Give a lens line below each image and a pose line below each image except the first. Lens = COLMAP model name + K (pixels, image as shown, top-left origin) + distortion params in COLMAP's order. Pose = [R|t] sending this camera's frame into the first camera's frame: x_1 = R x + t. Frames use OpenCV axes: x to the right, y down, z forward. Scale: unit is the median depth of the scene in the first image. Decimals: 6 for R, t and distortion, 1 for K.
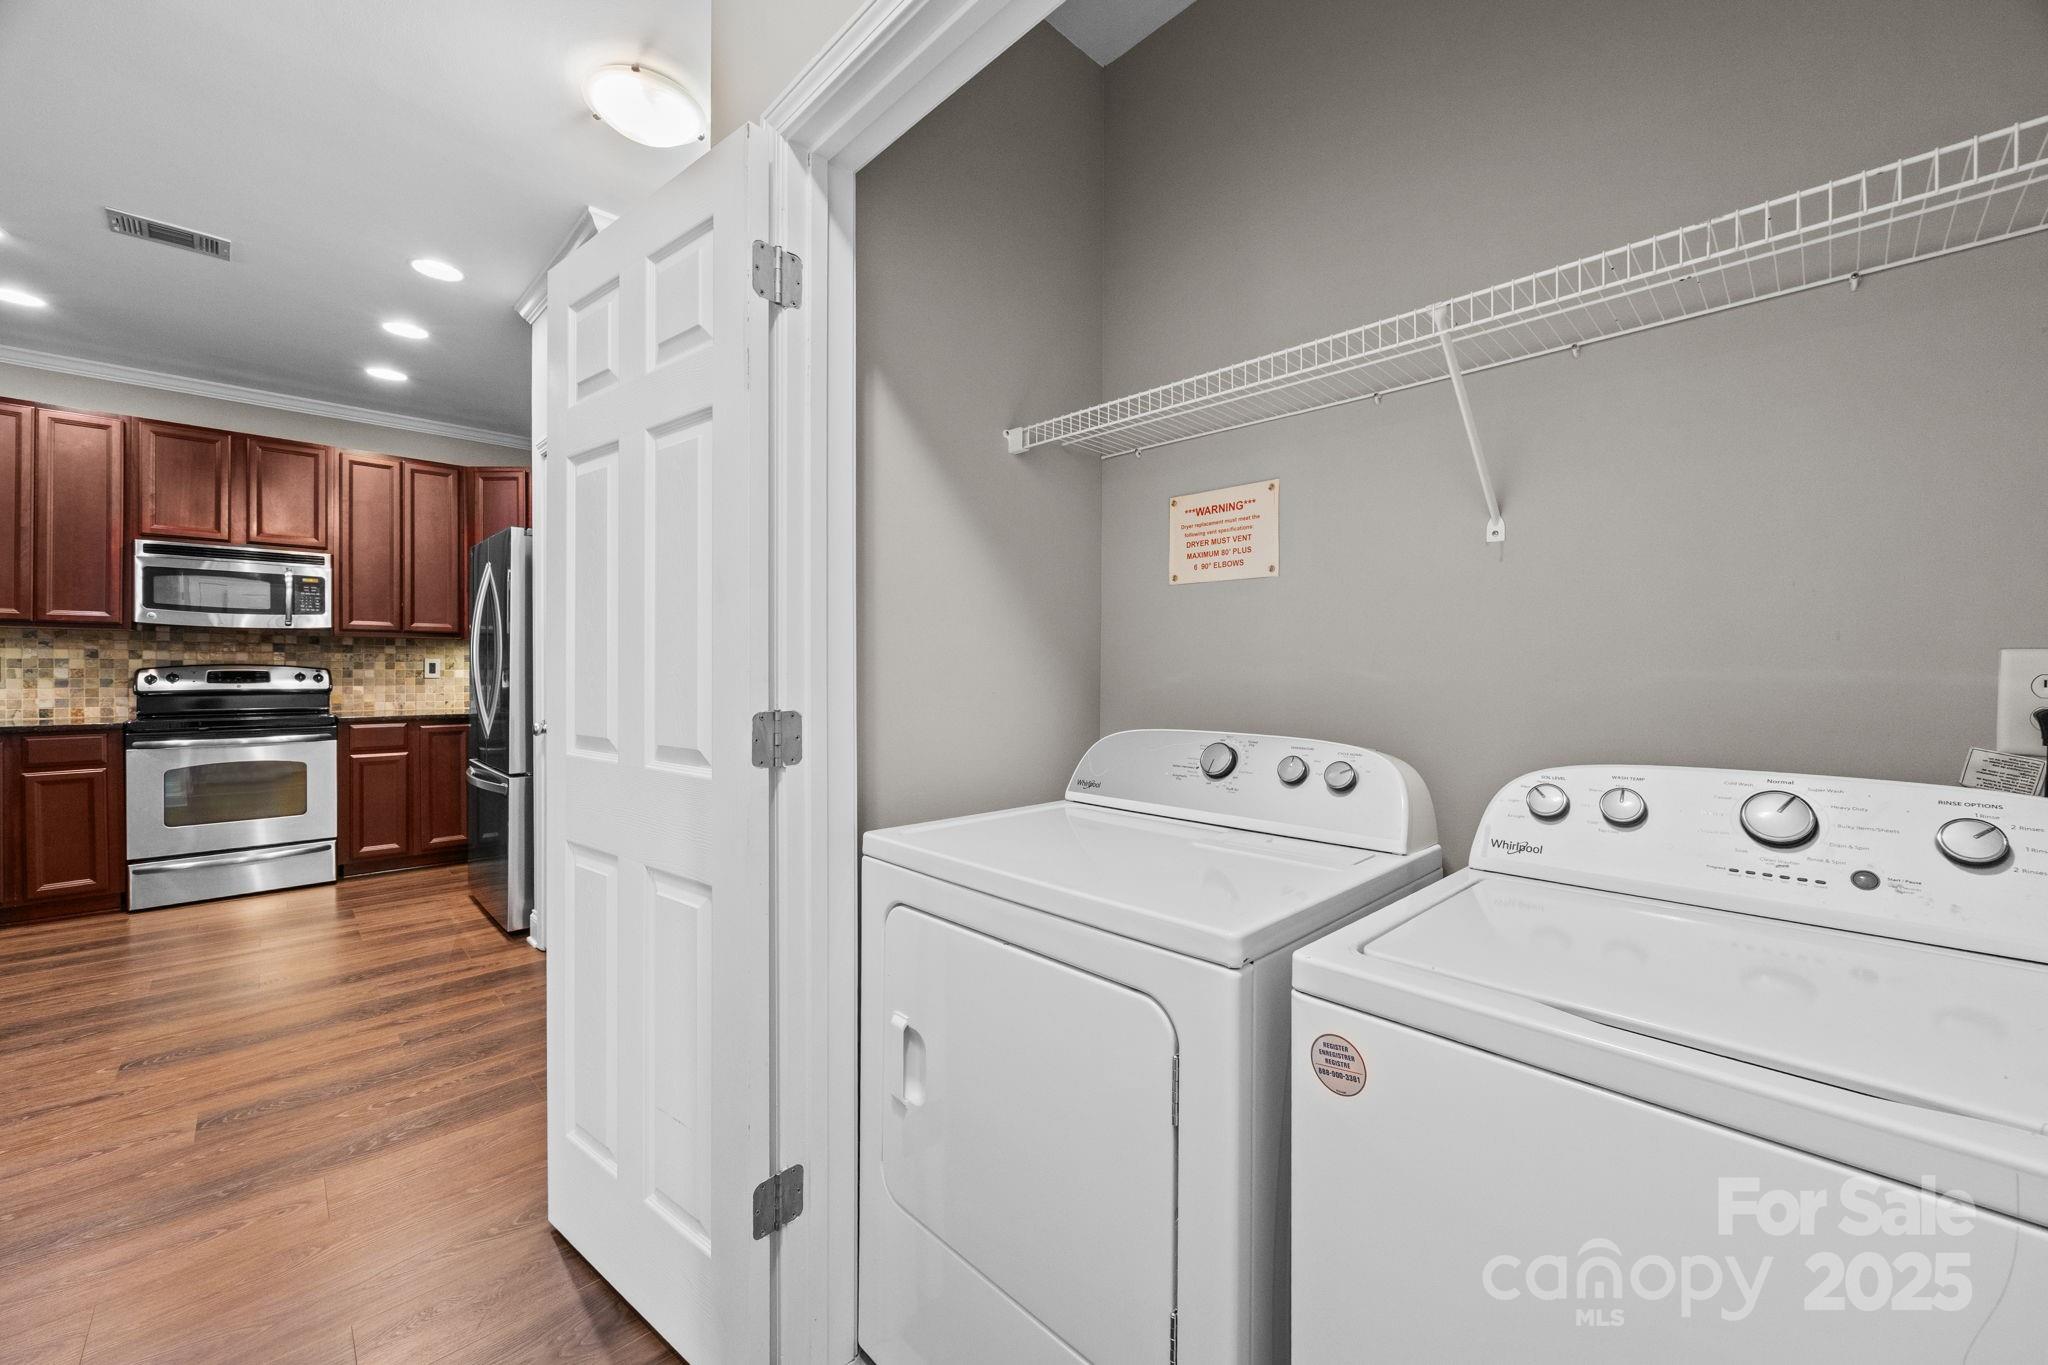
lens RADIAL K [[787.5, 0, 1035.3], [0, 787.5, 676.0], [0, 0, 1]] dist [-0.002702, -0.000038]
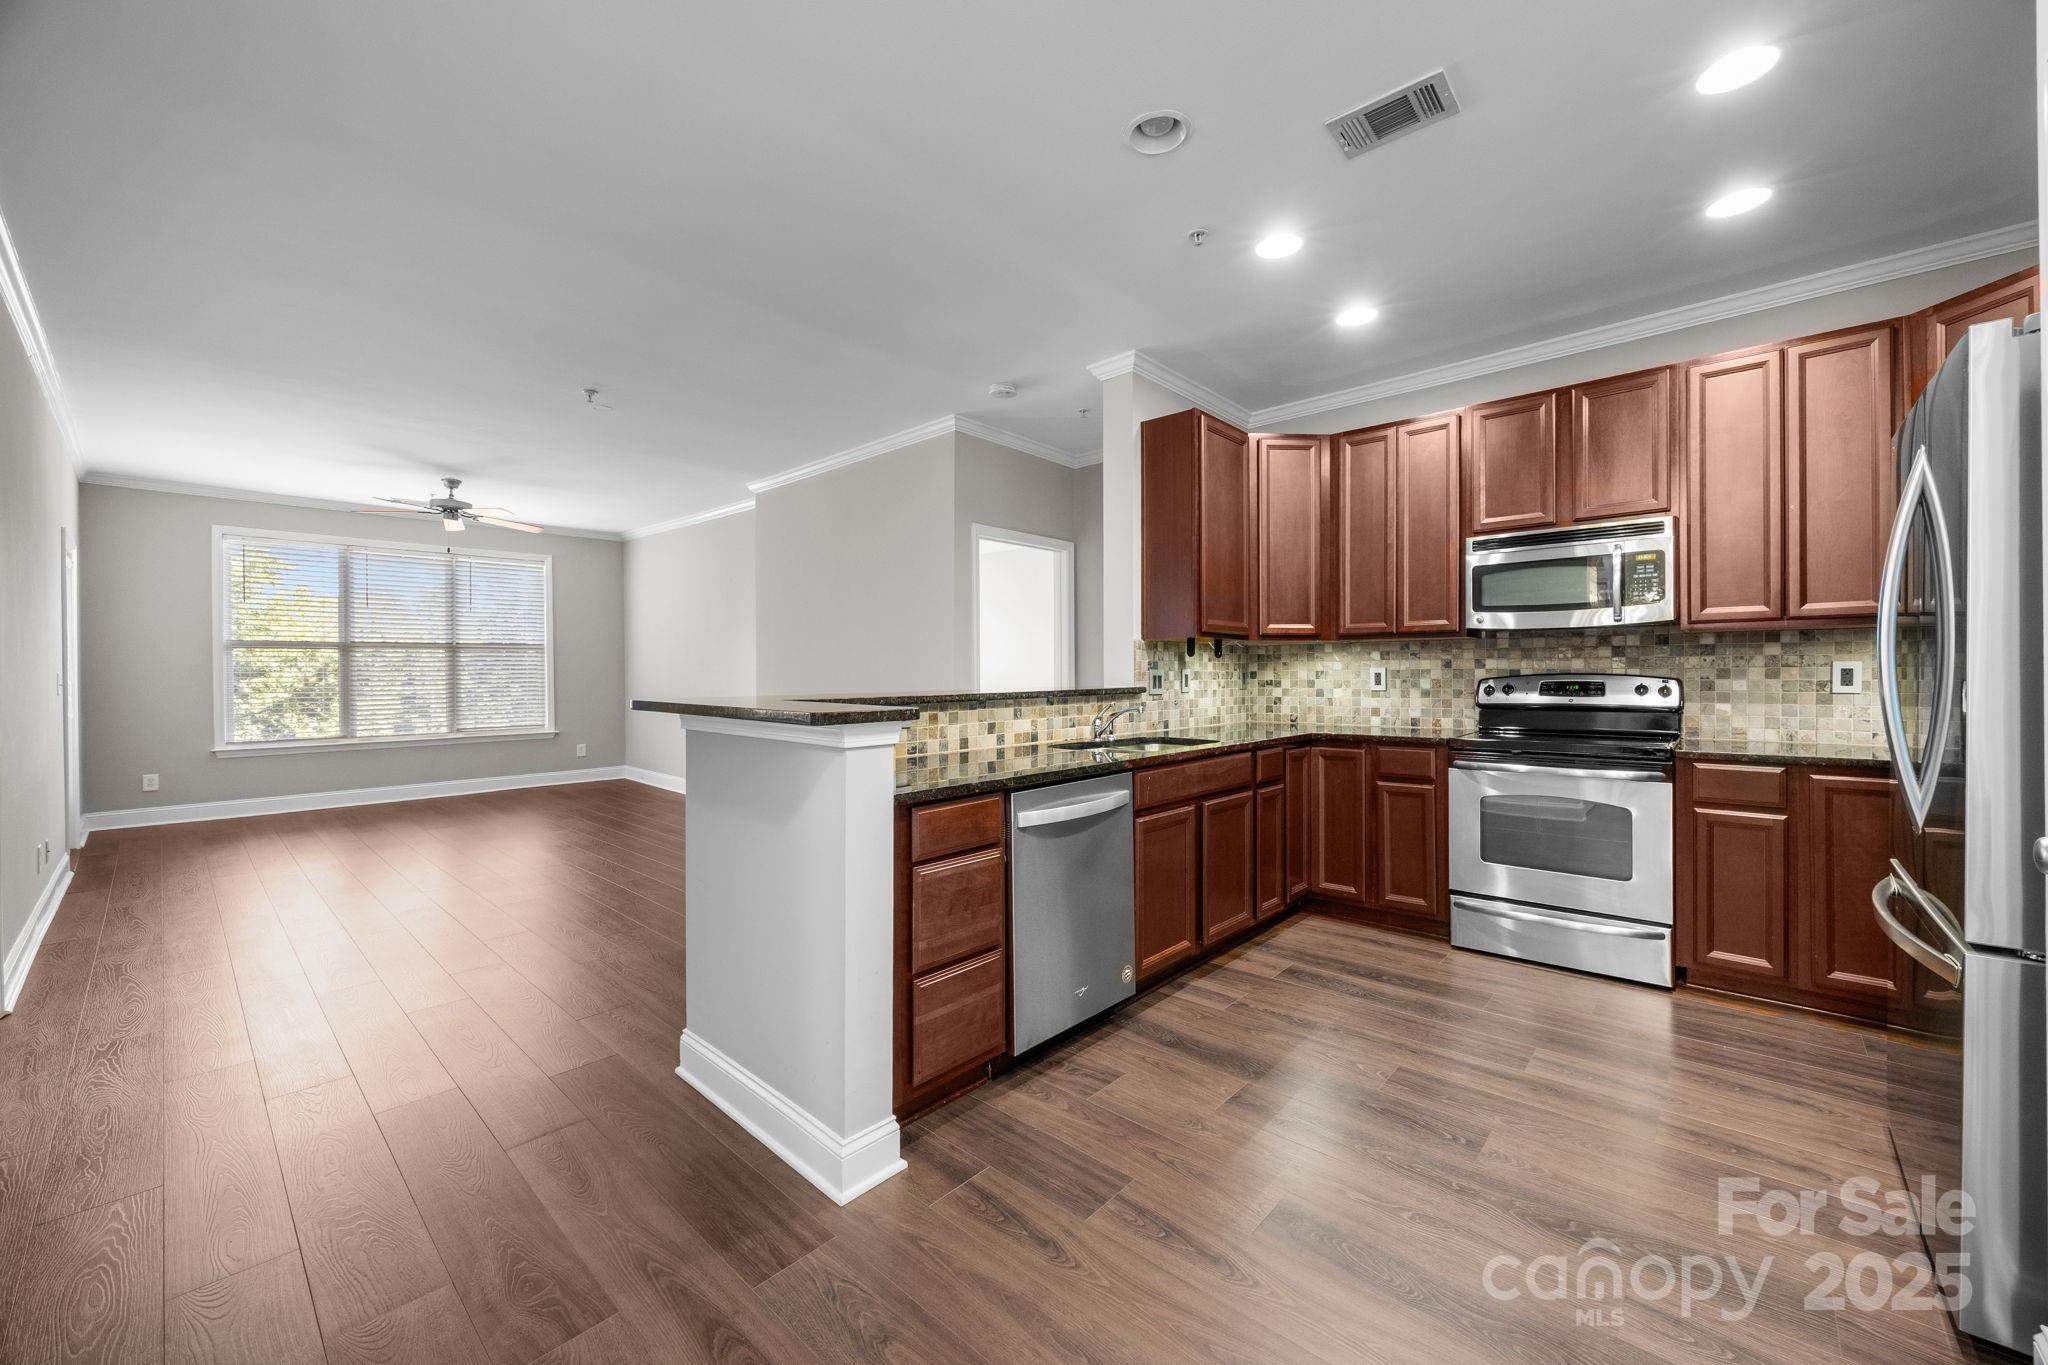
lens RADIAL K [[787.5, 0, 1024.8], [0, 787.5, 676.4], [0, 0, 1]] dist [-0.002702, -0.000038]
pose [[0.055738, -0.001496, -0.998444, -0.232545], [-0.003786, 0.999991, -0.001709, -0.008307], [0.998438, 0.003875, 0.055732, 0.391403]]
